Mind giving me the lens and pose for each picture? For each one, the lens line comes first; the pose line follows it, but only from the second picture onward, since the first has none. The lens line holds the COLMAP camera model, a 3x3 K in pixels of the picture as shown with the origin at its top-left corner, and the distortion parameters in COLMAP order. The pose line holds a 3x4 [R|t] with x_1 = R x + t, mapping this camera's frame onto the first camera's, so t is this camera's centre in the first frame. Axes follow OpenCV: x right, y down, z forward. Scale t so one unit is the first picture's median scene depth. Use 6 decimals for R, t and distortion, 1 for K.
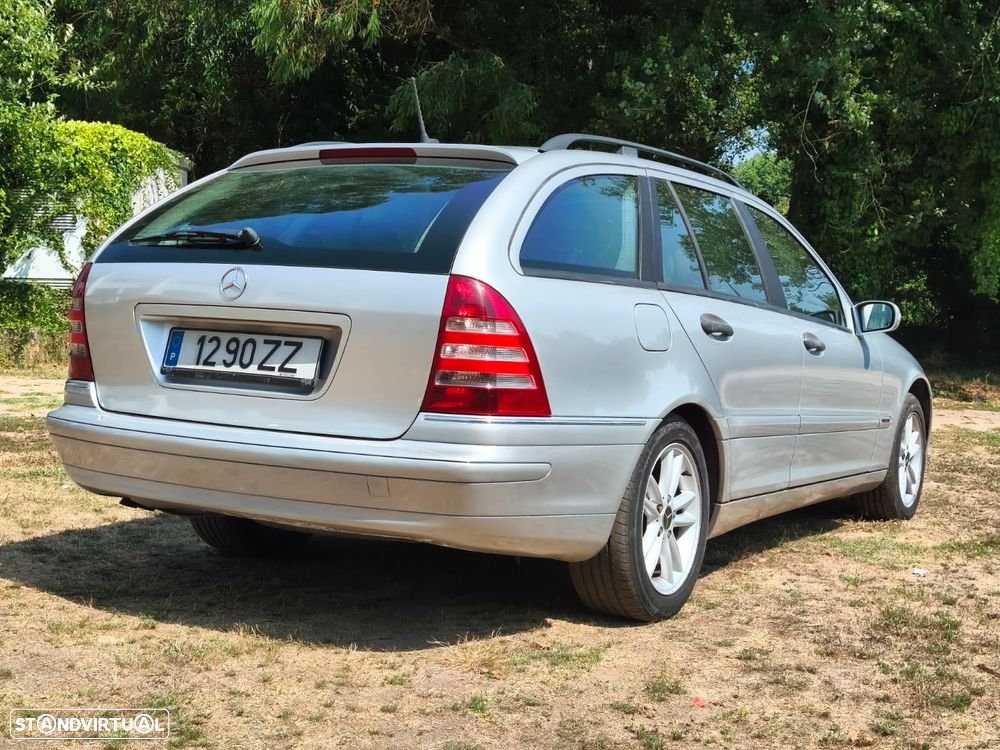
lens RADIAL K [[1327.6, 0, 498.5], [0, 1327.6, 344.7], [0, 0, 1]] dist [0.227826, -0.806975]
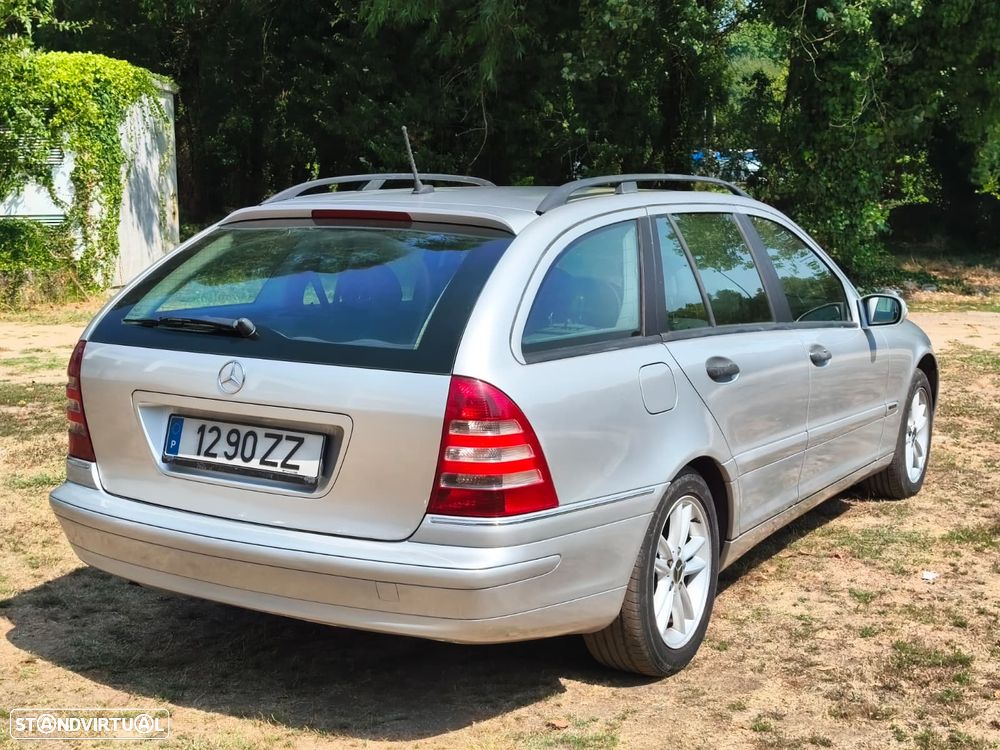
lens RADIAL K [[1334.4, 0, 495.9], [0, 1334.4, 341.1], [0, 0, 1]] dist [0.179501, -0.567636]
pose [[0.999322, -0.036678, -0.003102, 0.000166], [0.036808, 0.995138, 0.091354, -0.128931], [-0.000264, -0.091406, 0.995814, 0.017573]]
